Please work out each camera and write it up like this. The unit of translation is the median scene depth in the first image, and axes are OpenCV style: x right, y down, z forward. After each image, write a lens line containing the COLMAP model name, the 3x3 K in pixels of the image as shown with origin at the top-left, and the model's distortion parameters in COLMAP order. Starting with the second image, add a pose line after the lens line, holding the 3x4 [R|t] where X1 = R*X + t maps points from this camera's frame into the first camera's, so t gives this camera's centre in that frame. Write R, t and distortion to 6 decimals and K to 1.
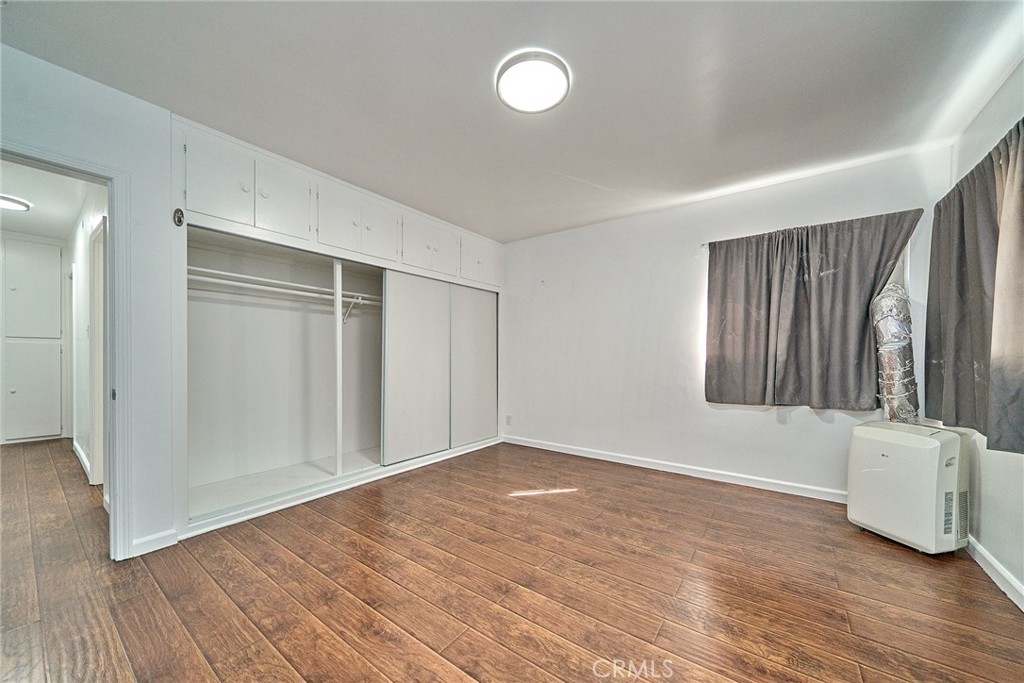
lens RADIAL K [[342.5, 0, 502.4], [0, 342.5, 356.6], [0, 0, 1]] dist [-0.000365, -0.000108]
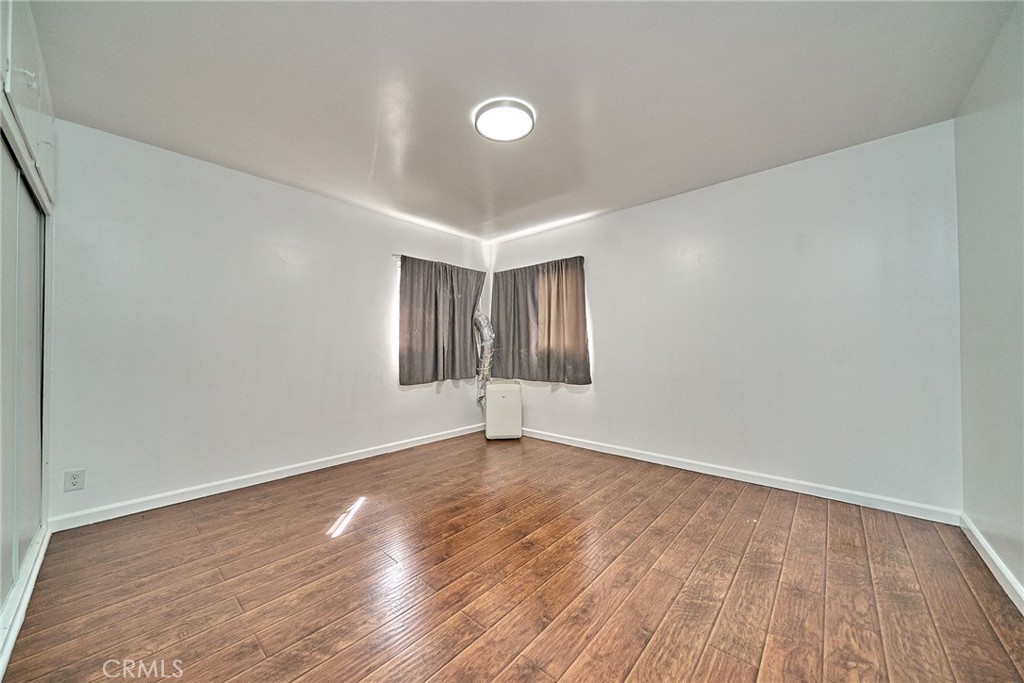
lens RADIAL K [[358.9, 0, 518.4], [0, 358.9, 345.3], [0, 0, 1]] dist [-0.000611, -0.000421]
pose [[0.116934, 0.000297, 0.993140, -0.671910], [0.013462, 0.999908, -0.001884, -0.003510], [-0.993048, 0.013590, 0.116920, 0.482152]]
